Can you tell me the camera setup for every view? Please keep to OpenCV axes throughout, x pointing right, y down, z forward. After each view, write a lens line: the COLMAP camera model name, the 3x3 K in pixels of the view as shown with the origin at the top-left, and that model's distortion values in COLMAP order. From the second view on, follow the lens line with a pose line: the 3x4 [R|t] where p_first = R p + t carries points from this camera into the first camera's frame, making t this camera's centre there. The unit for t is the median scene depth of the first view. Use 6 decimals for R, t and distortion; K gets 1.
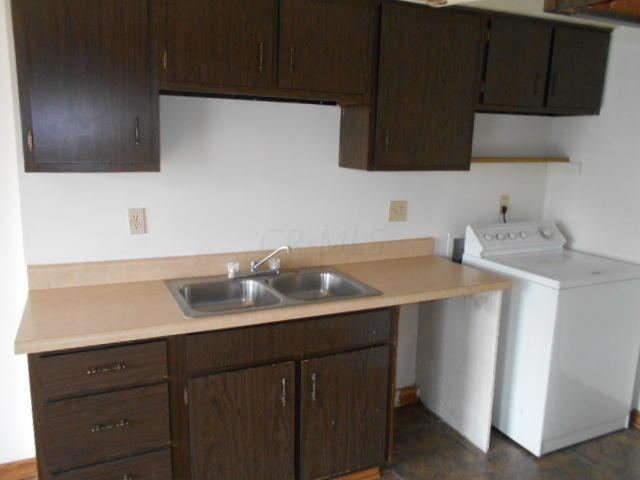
lens RADIAL K [[506.3, 0, 313.8], [0, 506.3, 237.0], [0, 0, 1]] dist [-0.028593, 0.067058]
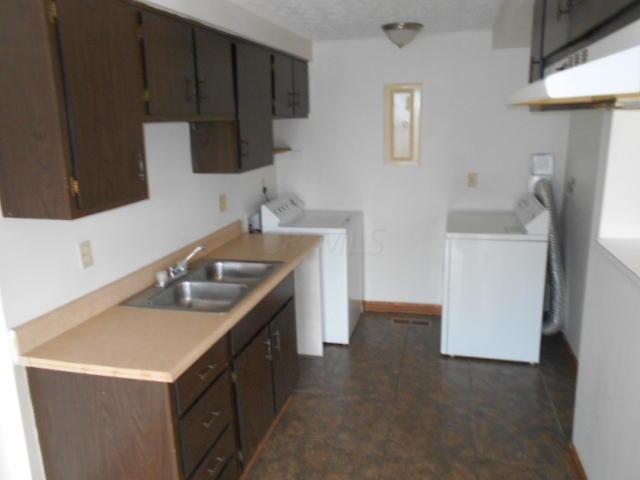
lens RADIAL K [[506.3, 0, 313.8], [0, 506.3, 237.0], [0, 0, 1]] dist [-0.028593, 0.067058]
pose [[0.636021, -0.212692, 0.741781, -0.626196], [0.184319, 0.975314, 0.121614, -0.079987], [-0.749335, 0.059375, 0.659524, 0.024111]]
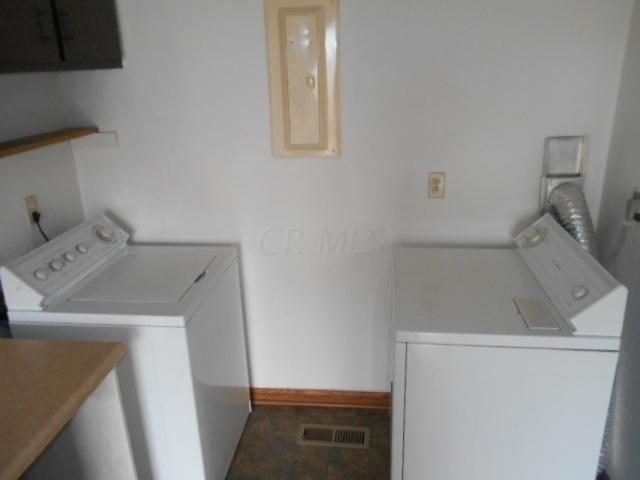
lens RADIAL K [[506.3, 0, 313.8], [0, 506.3, 237.0], [0, 0, 1]] dist [-0.028593, 0.067058]
pose [[0.525805, -0.312931, 0.790951, 0.035062], [0.199113, 0.949315, 0.243220, -0.131588], [-0.826973, 0.029602, 0.561463, 0.352118]]
